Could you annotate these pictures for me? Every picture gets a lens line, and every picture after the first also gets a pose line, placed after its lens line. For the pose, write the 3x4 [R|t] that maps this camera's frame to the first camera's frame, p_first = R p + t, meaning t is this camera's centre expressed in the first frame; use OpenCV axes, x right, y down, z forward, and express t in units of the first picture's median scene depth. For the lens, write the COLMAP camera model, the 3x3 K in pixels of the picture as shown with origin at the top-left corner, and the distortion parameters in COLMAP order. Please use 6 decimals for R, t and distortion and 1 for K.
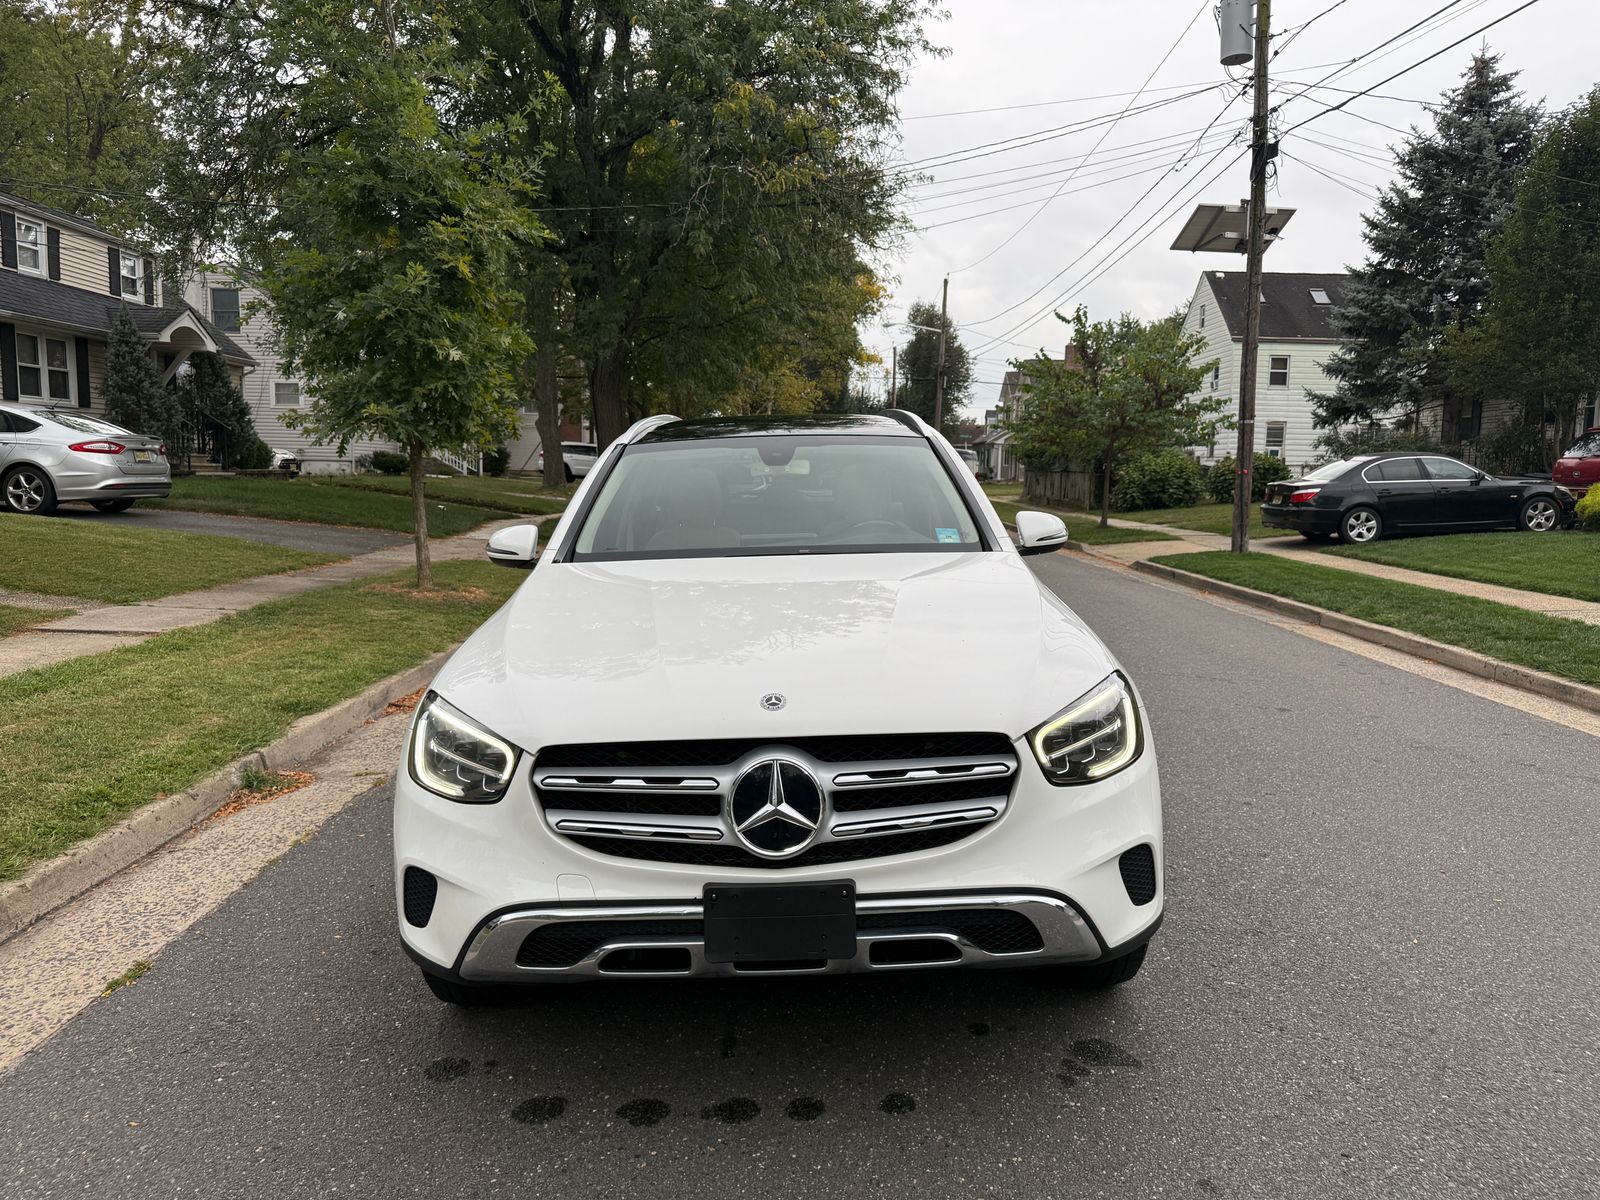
lens RADIAL K [[1116.5, 0, 809.0], [0, 1116.5, 599.4], [0, 0, 1]] dist [0.047995, -0.064258]
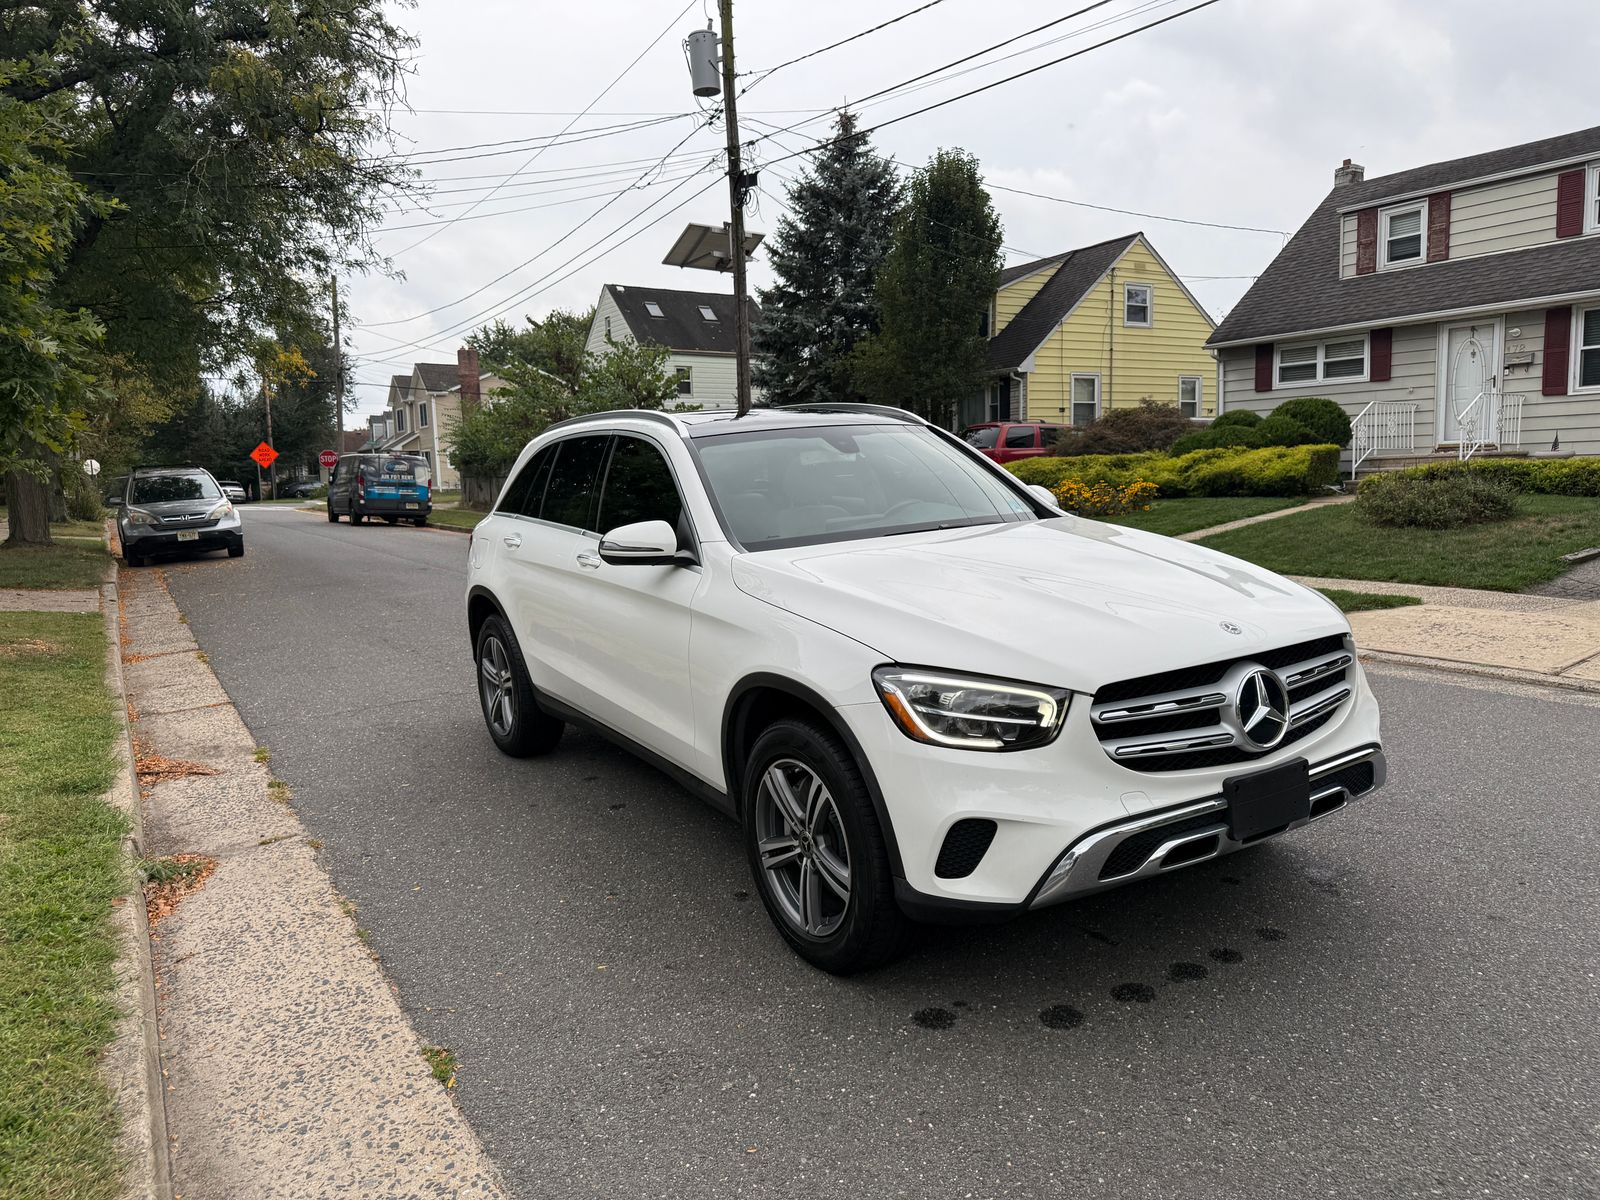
lens RADIAL K [[1116.5, 0, 791.4], [0, 1116.5, 616.1], [0, 0, 1]] dist [0.047995, -0.064258]
pose [[0.859238, -0.096948, 0.502306, -0.151025], [0.092910, 0.995123, 0.033133, -0.000926], [-0.503069, 0.018200, 0.864055, 0.024316]]
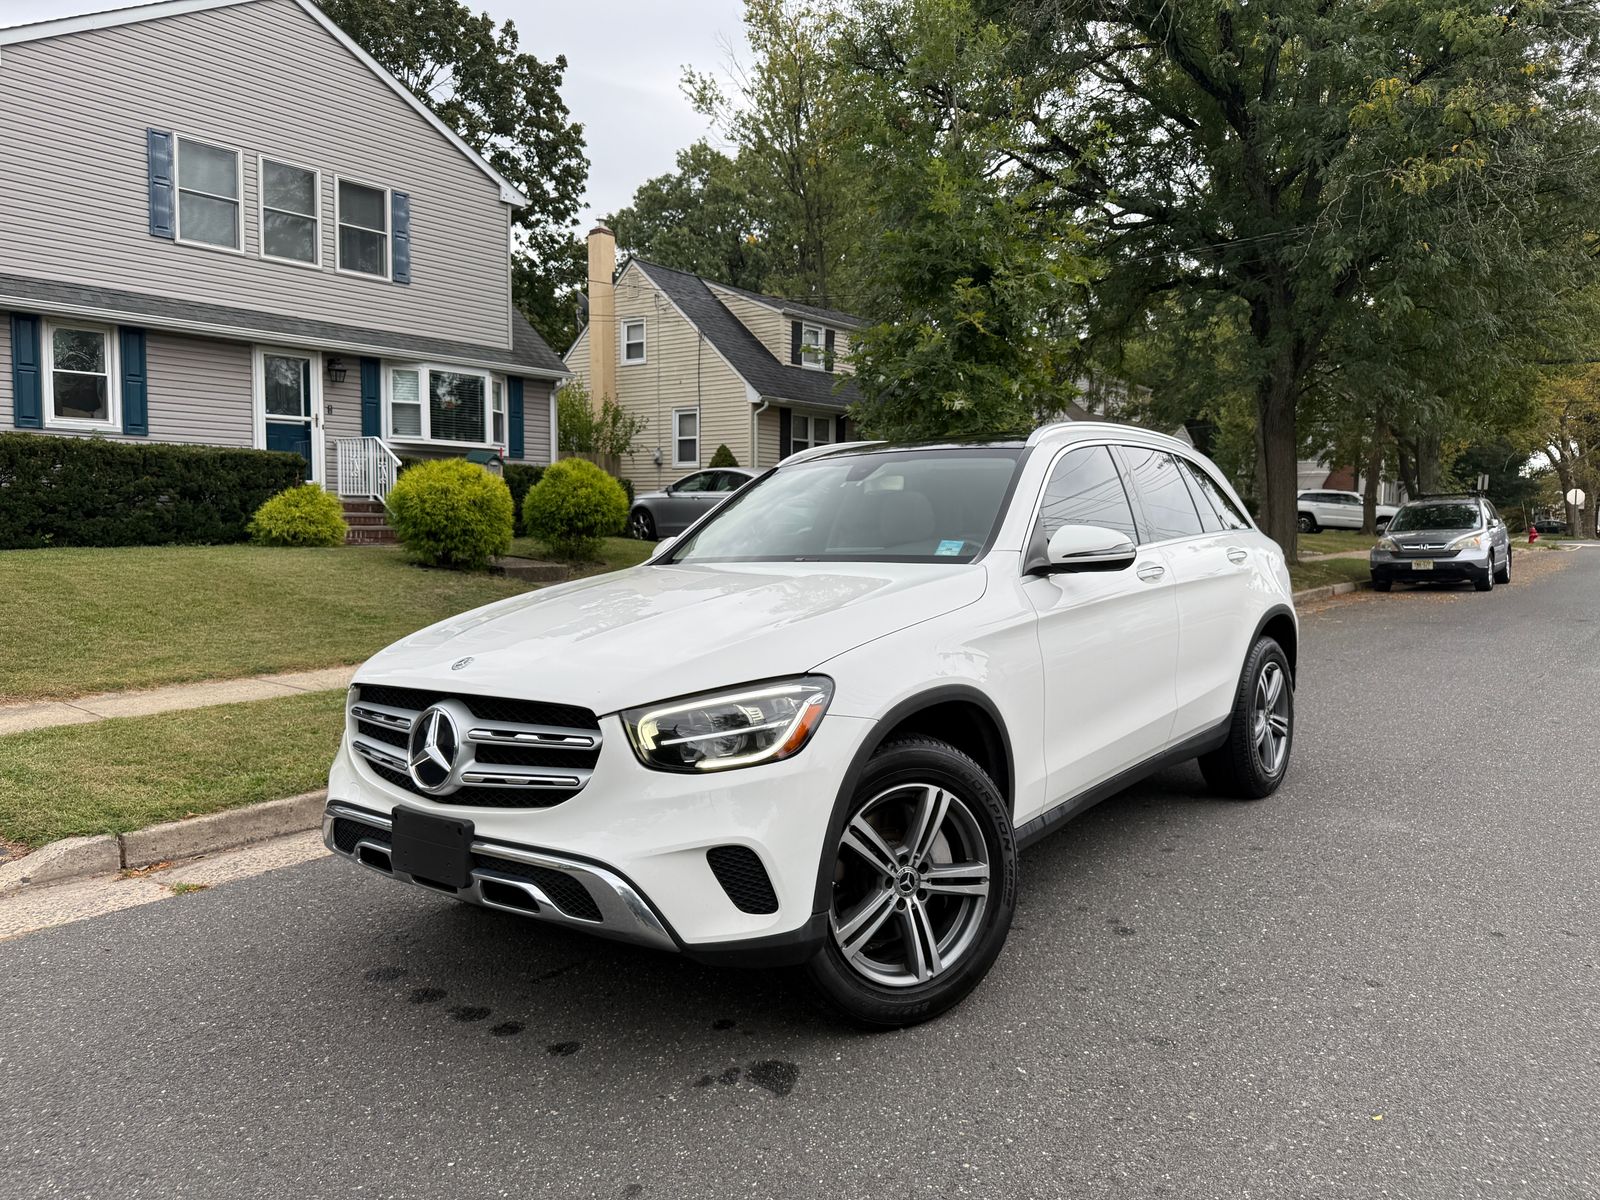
lens RADIAL K [[1116.5, 0, 813.3], [0, 1116.5, 617.0], [0, 0, 1]] dist [0.047995, -0.064258]
pose [[0.776471, 0.044669, -0.628567, 0.140578], [-0.066083, 0.997756, -0.010728, 0.004348], [0.626678, 0.049868, 0.777681, 0.043425]]
